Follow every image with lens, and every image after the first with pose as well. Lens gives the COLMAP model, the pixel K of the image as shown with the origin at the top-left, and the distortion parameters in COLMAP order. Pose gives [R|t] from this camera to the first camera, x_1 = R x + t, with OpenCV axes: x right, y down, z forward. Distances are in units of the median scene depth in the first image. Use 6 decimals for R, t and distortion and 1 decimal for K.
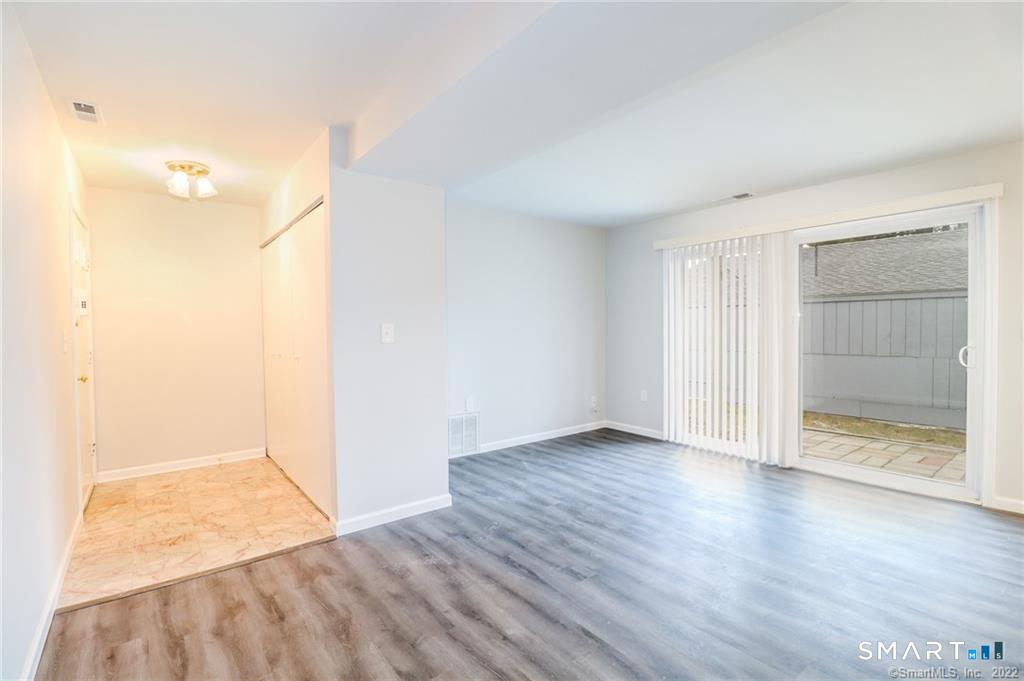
lens RADIAL K [[476.1, 0, 517.6], [0, 476.1, 334.1], [0, 0, 1]] dist [-0.004147, -0.010809]
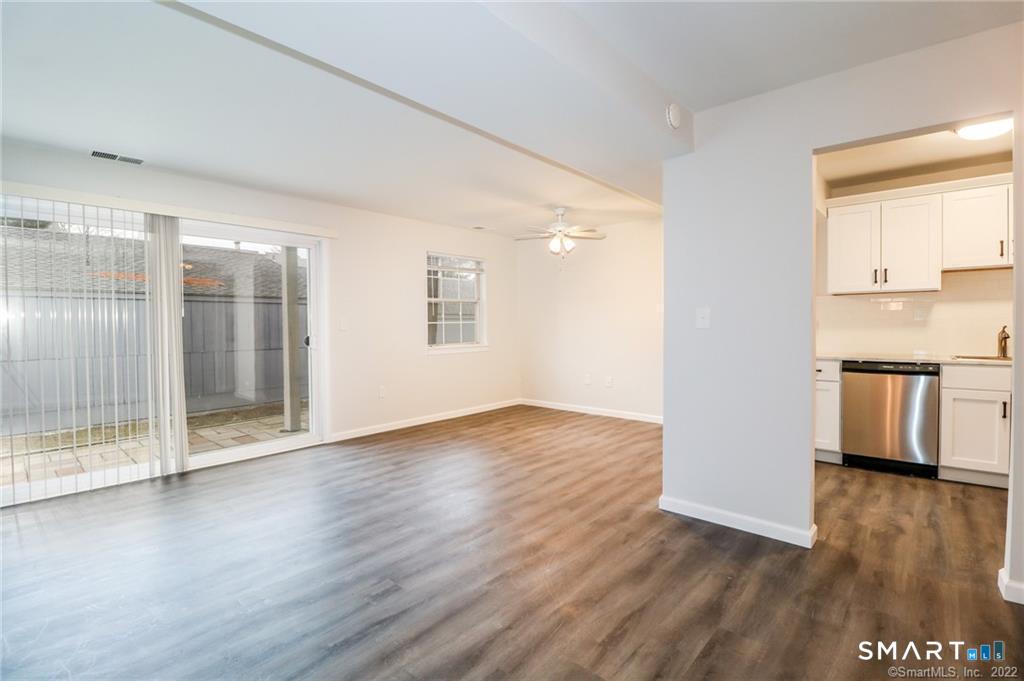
lens RADIAL K [[476.1, 0, 506.1], [0, 476.1, 335.8], [0, 0, 1]] dist [-0.004147, -0.010809]
pose [[-0.161920, -0.018490, 0.986631, -0.487981], [0.030545, 0.999251, 0.023740, 0.011216], [-0.986331, 0.033980, -0.161234, 0.574610]]
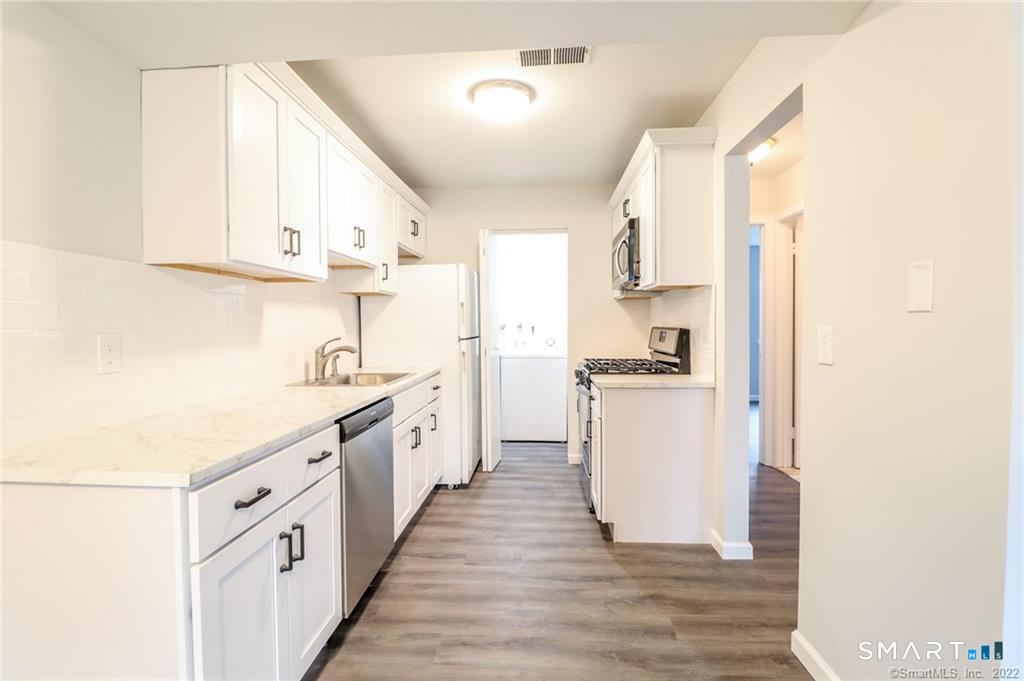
lens RADIAL K [[476.1, 0, 507.7], [0, 476.1, 335.1], [0, 0, 1]] dist [-0.004147, -0.010809]
pose [[-0.679193, 0.023342, -0.733589, 0.625565], [-0.008203, 0.999190, 0.039389, 0.009550], [0.733914, 0.032770, -0.678451, 0.131107]]
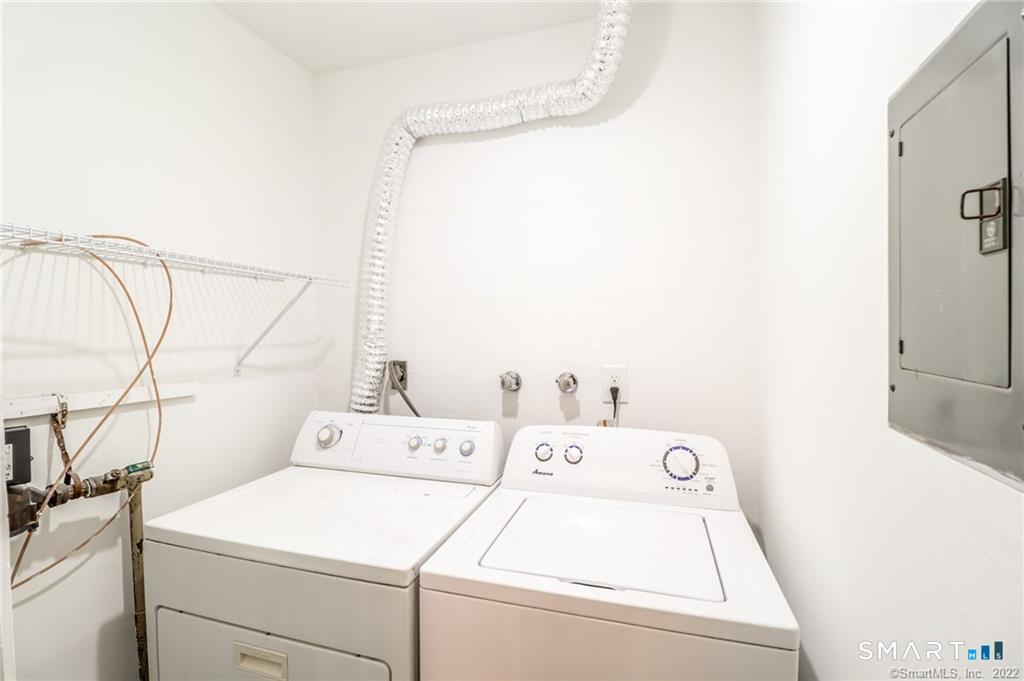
lens RADIAL K [[476.1, 0, 508.3], [0, 476.1, 336.2], [0, 0, 1]] dist [-0.004147, -0.010809]
pose [[-0.831692, 0.012707, -0.555092, -0.224405], [-0.003198, 0.999612, 0.027674, -0.015153], [0.555228, 0.024791, -0.831329, -0.537044]]
